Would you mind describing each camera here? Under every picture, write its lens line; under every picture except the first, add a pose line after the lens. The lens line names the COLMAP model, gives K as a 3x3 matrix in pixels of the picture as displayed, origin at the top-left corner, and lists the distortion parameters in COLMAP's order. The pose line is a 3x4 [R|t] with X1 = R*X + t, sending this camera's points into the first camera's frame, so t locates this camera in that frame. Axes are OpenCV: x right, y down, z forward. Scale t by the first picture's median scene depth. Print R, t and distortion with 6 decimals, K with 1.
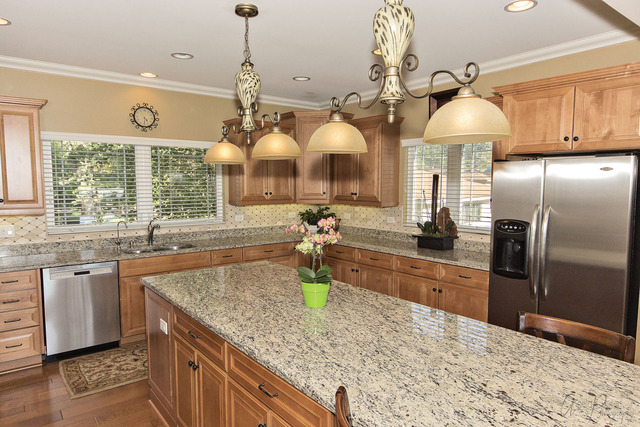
lens RADIAL K [[415.4, 0, 320.0], [0, 415.4, 213.5], [0, 0, 1]] dist [-0.002574, -0.001701]
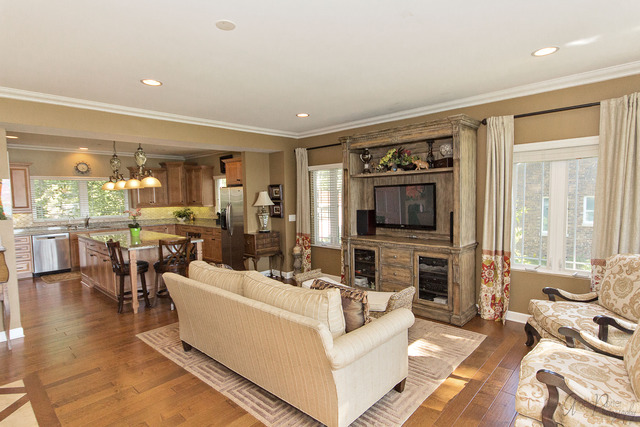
lens RADIAL K [[328.5, 0, 320.0], [0, 328.5, 213.5], [0, 0, 1]] dist [-0.002541, -0.000102]
pose [[0.989258, -0.029043, 0.143268, 0.791660], [0.030404, 0.999511, -0.007316, 0.077874], [-0.142986, 0.011593, 0.989657, -1.244046]]
